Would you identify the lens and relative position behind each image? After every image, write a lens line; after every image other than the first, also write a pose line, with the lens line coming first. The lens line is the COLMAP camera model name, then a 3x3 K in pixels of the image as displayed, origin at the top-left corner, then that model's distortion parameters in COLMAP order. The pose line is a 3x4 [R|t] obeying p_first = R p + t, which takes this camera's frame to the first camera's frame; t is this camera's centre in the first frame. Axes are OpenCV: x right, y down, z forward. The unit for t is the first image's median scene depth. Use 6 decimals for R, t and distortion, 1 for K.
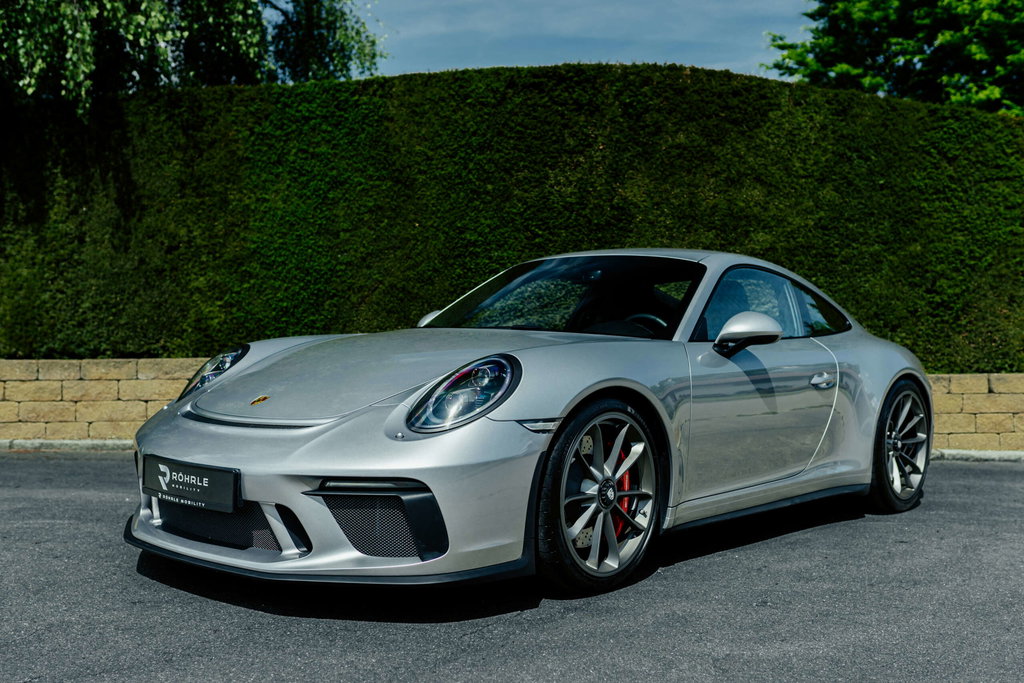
lens RADIAL K [[1109.8, 0, 531.6], [0, 1109.8, 375.8], [0, 0, 1]] dist [-0.020439, 0.000000]
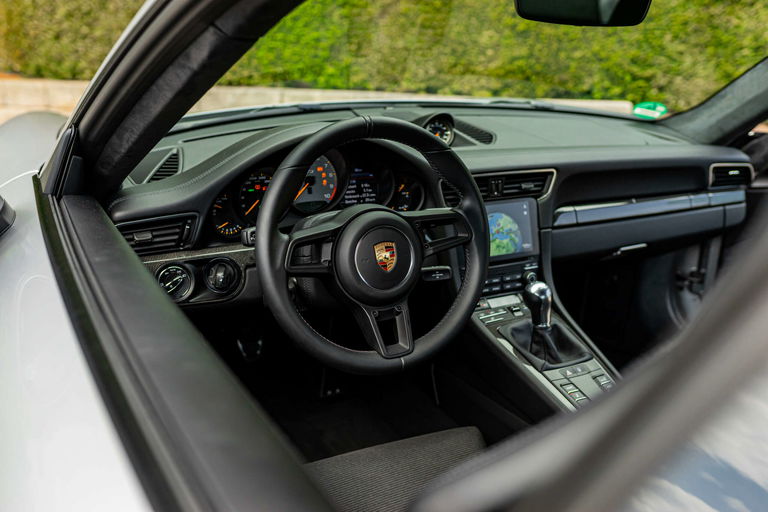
lens RADIAL K [[737.9, 0, 384.4], [0, 737.9, 259.8], [0, 0, 1]] dist [-0.018677, 0.000000]
pose [[0.942507, 0.123336, -0.310595, 0.015328], [-0.026835, 0.954335, 0.297532, -0.053780], [0.333108, -0.272091, 0.902777, 0.507710]]
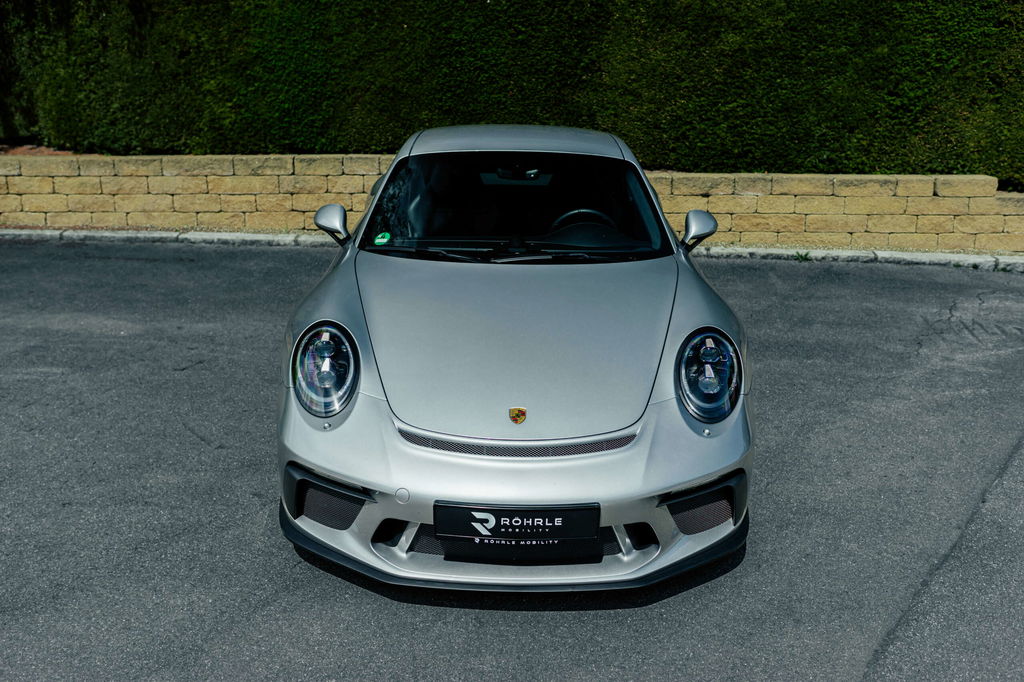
lens RADIAL K [[983.9, 0, 515.5], [0, 983.9, 350.9], [0, 0, 1]] dist [-0.018677, 0.000000]
pose [[0.994610, 0.036221, -0.097158, 0.105603], [-0.004823, 0.952150, 0.305594, -0.126030], [0.103578, -0.303478, 0.947192, 0.014180]]
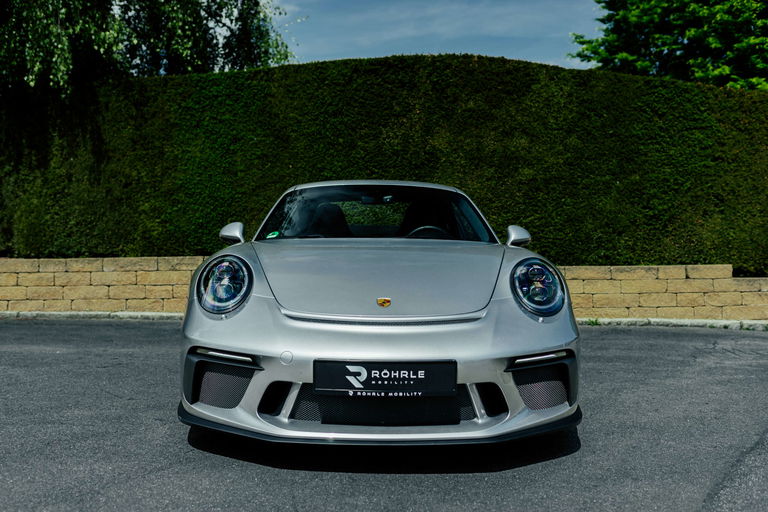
lens RADIAL K [[737.9, 0, 387.5], [0, 737.9, 264.5], [0, 0, 1]] dist [-0.018677, 0.000000]
pose [[0.997204, -0.004706, -0.074583, 0.097608], [0.004388, 0.999981, -0.004439, 0.000079], [0.074603, 0.004100, 0.997205, 0.025551]]
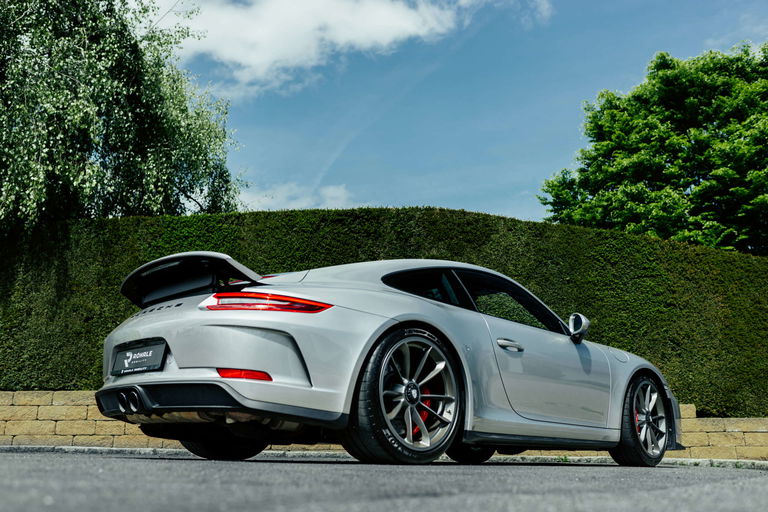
lens RADIAL K [[737.9, 0, 390.0], [0, 737.9, 268.0], [0, 0, 1]] dist [-0.018677, 0.000000]
pose [[0.999974, -0.004296, -0.005857, 0.081293], [0.002421, 0.957357, -0.288899, 0.100378], [0.006849, 0.288877, 0.957342, 0.036918]]
